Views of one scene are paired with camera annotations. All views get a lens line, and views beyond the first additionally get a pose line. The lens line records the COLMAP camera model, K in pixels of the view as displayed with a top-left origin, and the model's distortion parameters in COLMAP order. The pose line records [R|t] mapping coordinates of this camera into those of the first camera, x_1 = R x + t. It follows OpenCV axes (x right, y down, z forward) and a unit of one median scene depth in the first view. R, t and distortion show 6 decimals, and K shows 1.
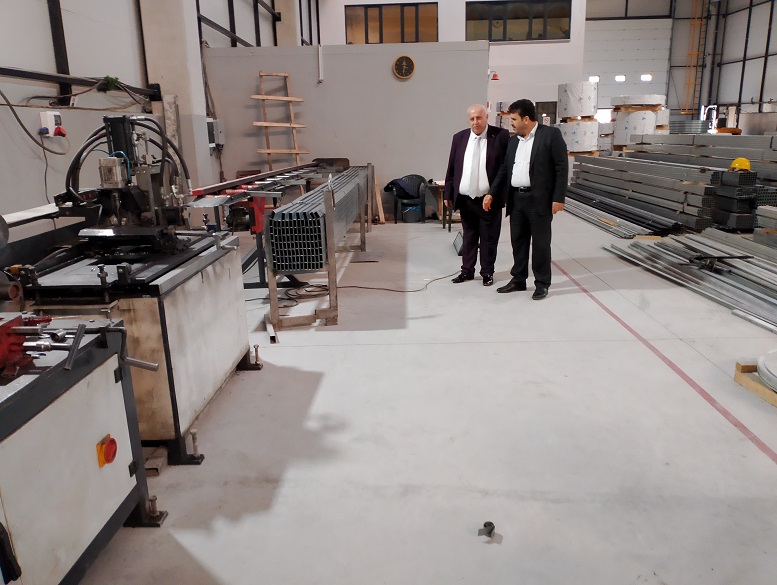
lens RADIAL K [[616.5, 0, 392.2], [0, 616.5, 289.3], [0, 0, 1]] dist [0.050123, -0.112053]
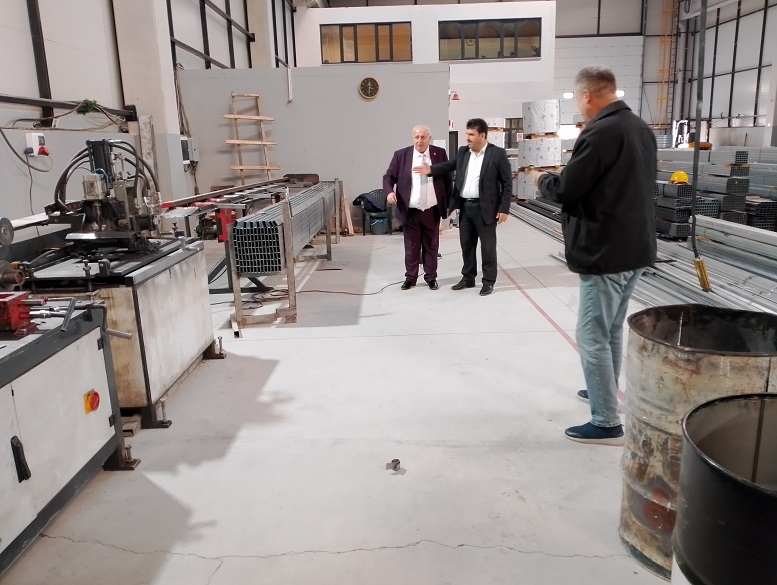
lens RADIAL K [[615.5, 0, 387.1], [0, 615.5, 292.3], [0, 0, 1]] dist [0.050199, -0.118377]
pose [[0.999645, -0.009507, 0.024892, 0.045089], [0.009973, 0.999776, -0.018651, 0.023709], [-0.024710, 0.018892, 0.999516, -0.111103]]
